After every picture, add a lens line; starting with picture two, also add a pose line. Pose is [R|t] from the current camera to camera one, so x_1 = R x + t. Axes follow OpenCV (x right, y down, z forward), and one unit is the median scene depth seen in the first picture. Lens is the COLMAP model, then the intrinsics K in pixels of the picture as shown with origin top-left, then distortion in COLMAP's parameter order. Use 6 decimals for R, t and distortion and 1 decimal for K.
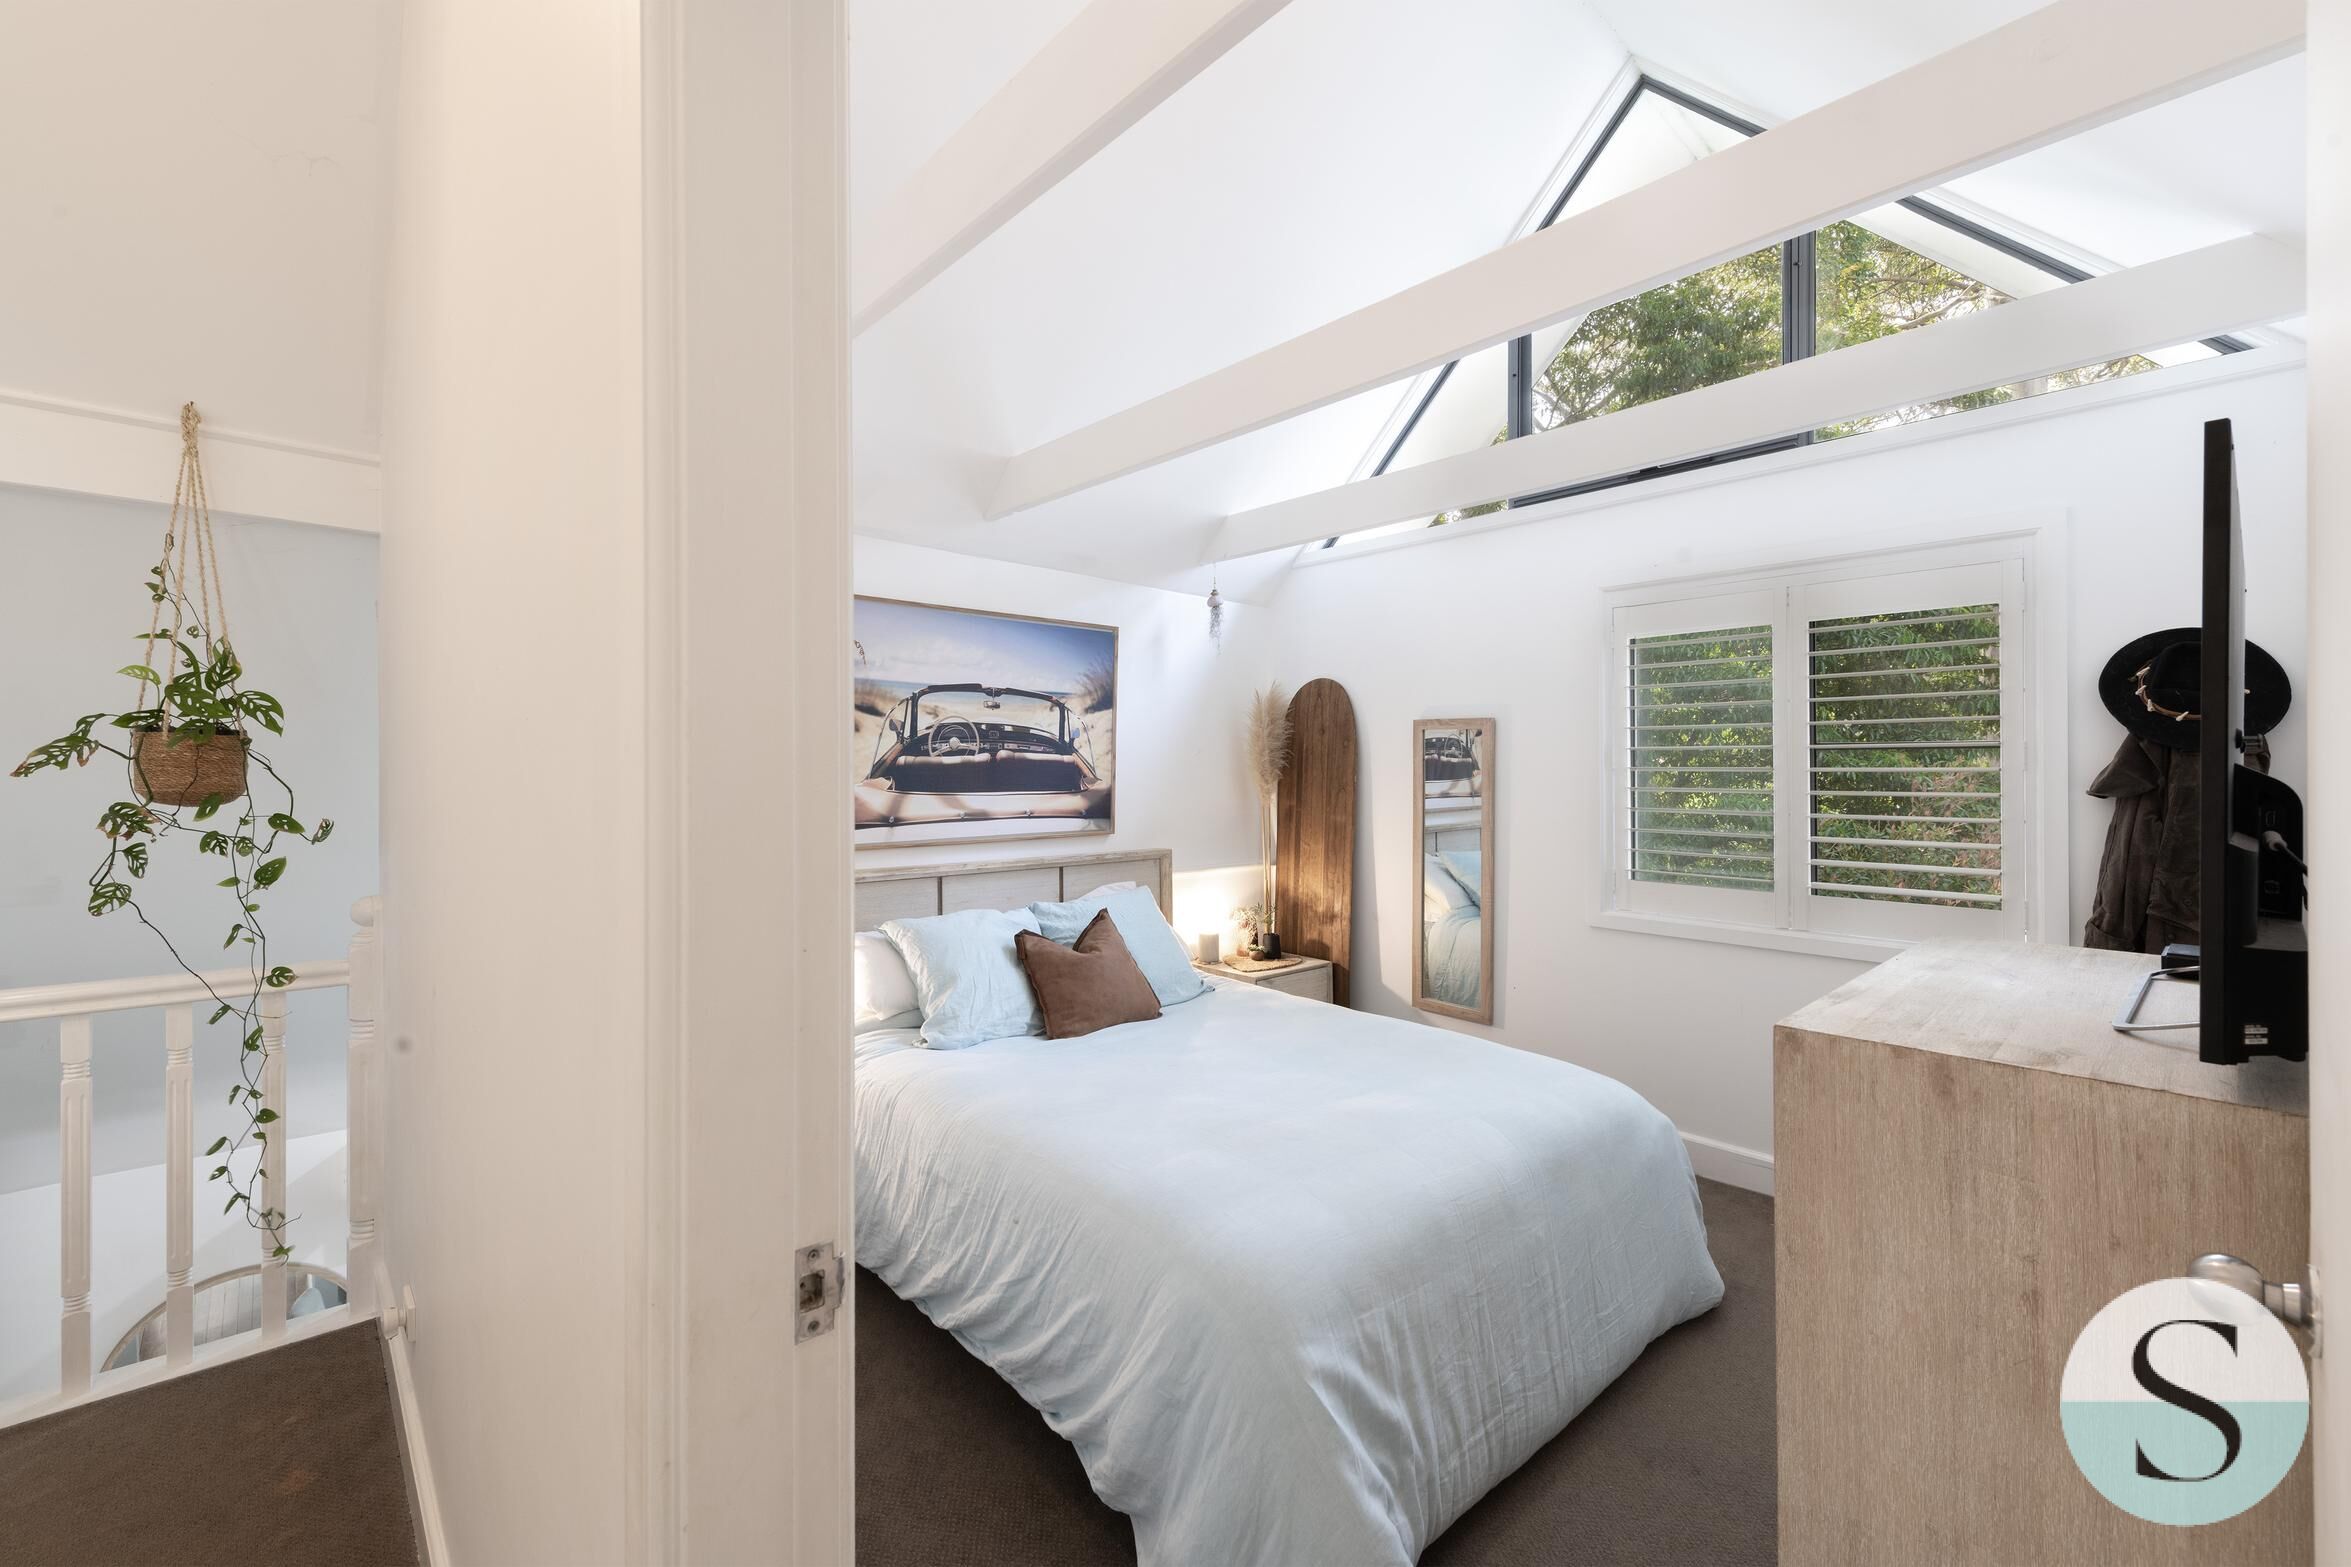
lens RADIAL K [[962.5, 0, 1176.0], [0, 962.5, 787.5], [0, 0, 1]] dist [0.001688, 0.000114]
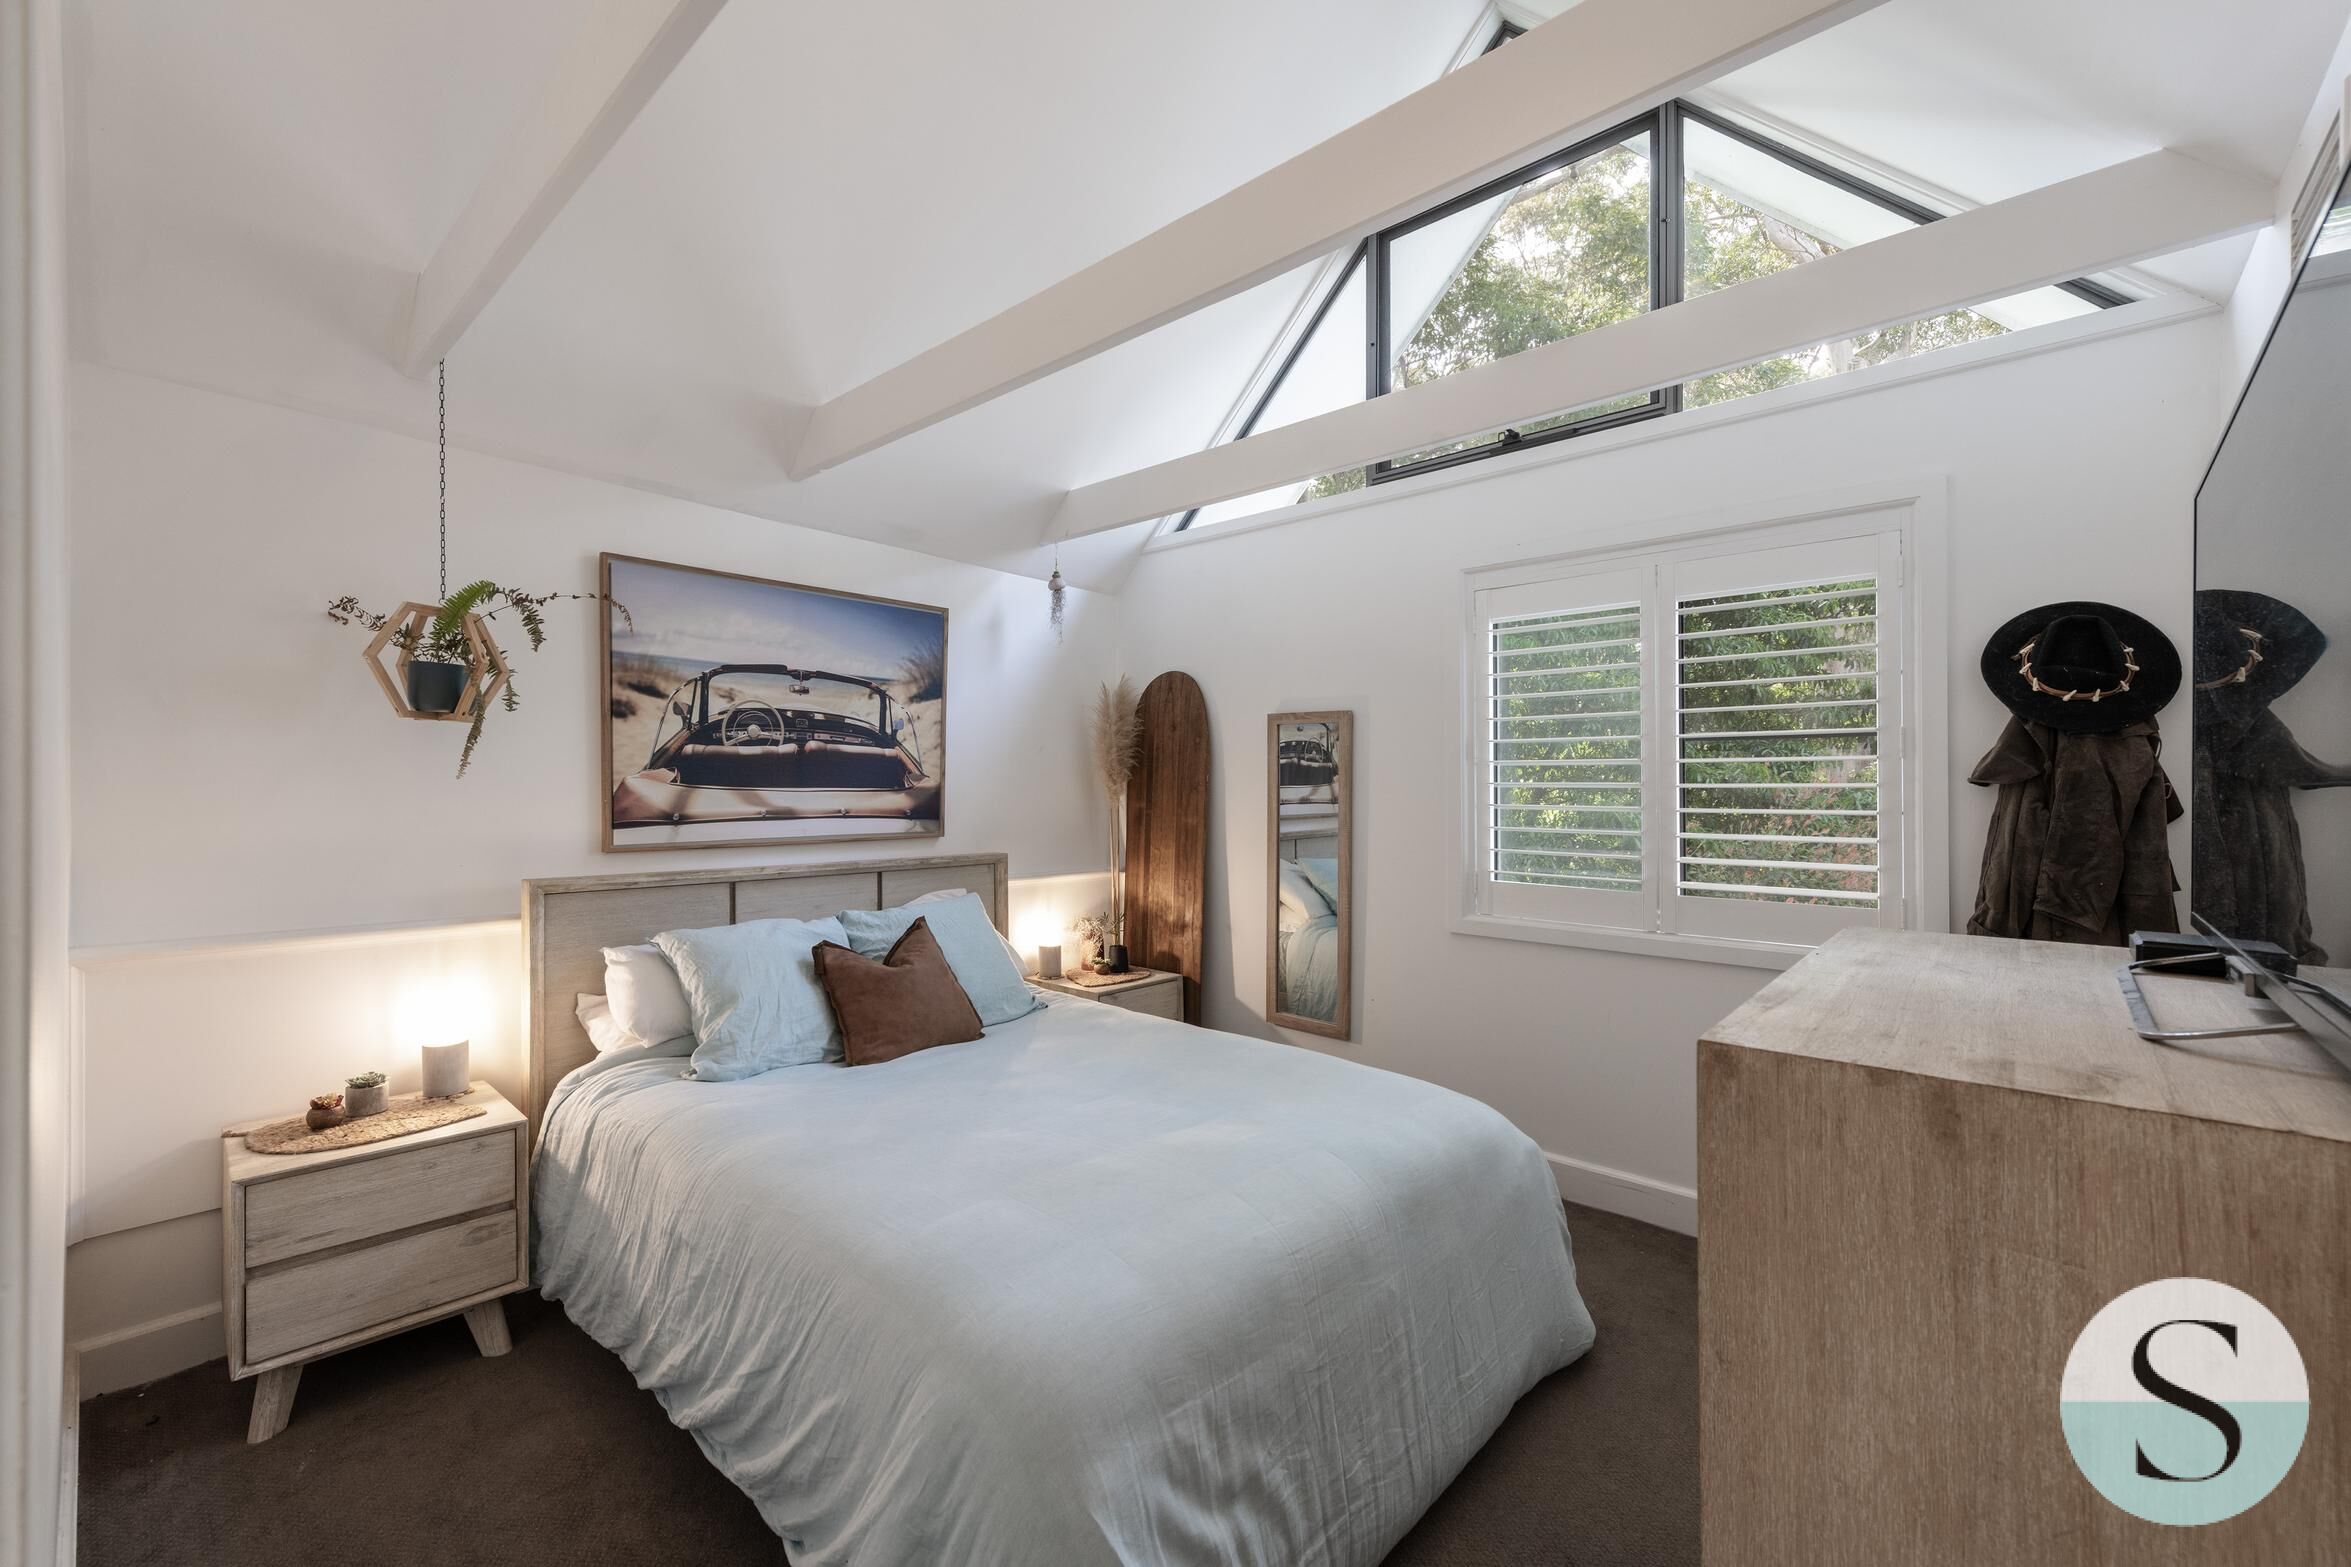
lens RADIAL K [[957.7, 0, 1130.1], [0, 957.7, 800.0], [0, 0, 1]] dist [0.003531, -0.000051]
pose [[0.996639, 0.003310, 0.081853, 0.064712], [-0.002750, 0.999972, -0.006945, 0.034013], [-0.081874, 0.006697, 0.996620, 0.147394]]
